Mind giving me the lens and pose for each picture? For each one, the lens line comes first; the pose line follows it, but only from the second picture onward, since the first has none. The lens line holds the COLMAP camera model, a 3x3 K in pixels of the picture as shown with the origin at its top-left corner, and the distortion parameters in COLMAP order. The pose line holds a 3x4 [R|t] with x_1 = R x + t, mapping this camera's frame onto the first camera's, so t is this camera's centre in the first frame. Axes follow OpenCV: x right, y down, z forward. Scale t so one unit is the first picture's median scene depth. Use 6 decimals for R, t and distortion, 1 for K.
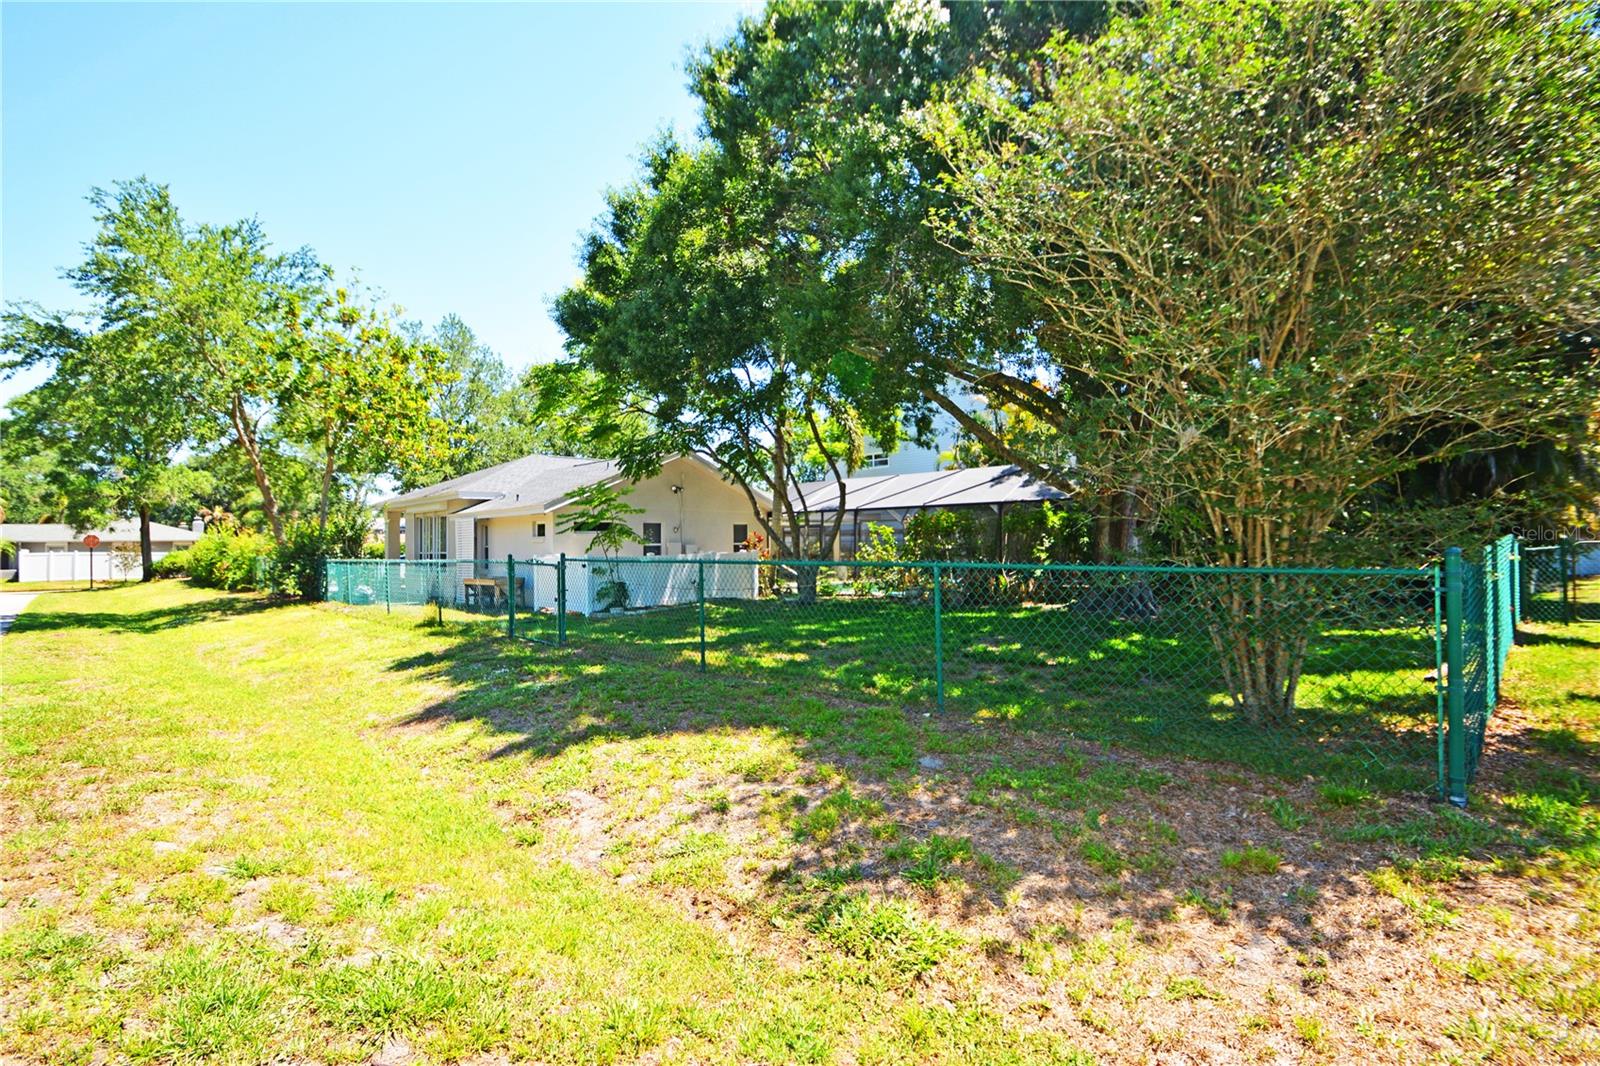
lens RADIAL K [[755.7, 0, 804.3], [0, 755.7, 535.0], [0, 0, 1]] dist [-0.003303, -0.000546]
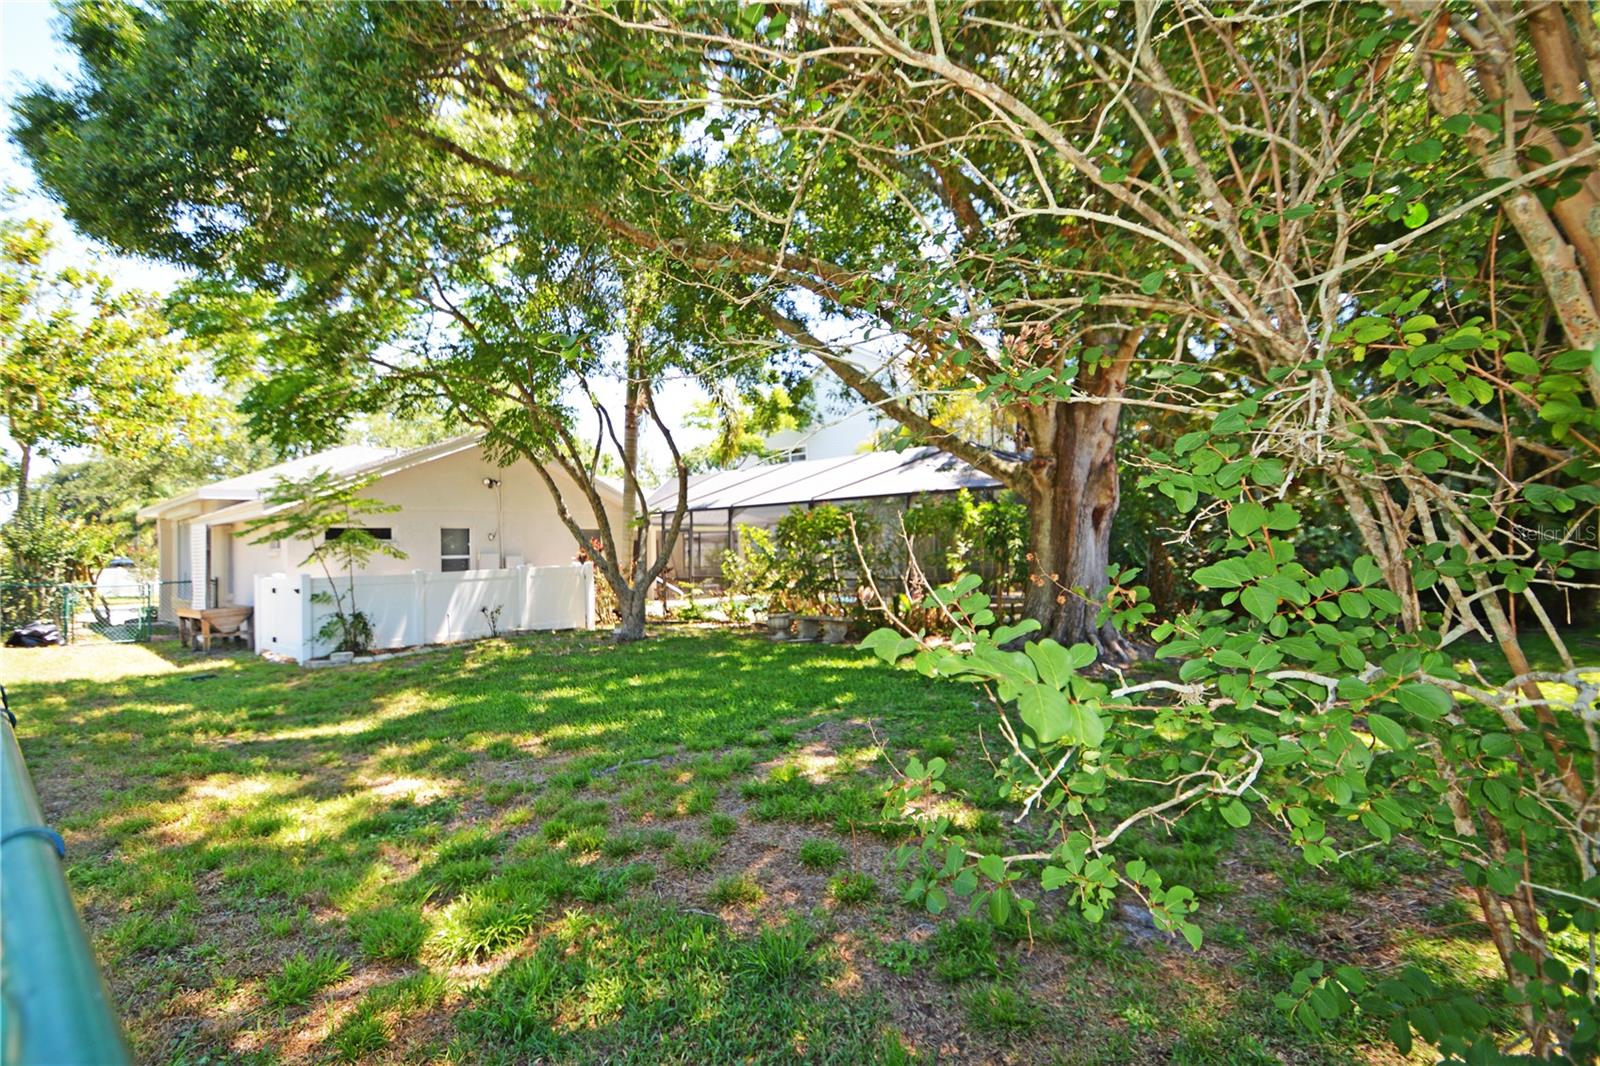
lens RADIAL K [[755.7, 0, 794.3], [0, 755.7, 535.3], [0, 0, 1]] dist [-0.003303, -0.000546]
pose [[0.998896, -0.013626, 0.044947, 0.123379], [0.013926, 0.999883, -0.006379, 0.000952], [-0.044855, 0.006998, 0.998969, 0.289591]]
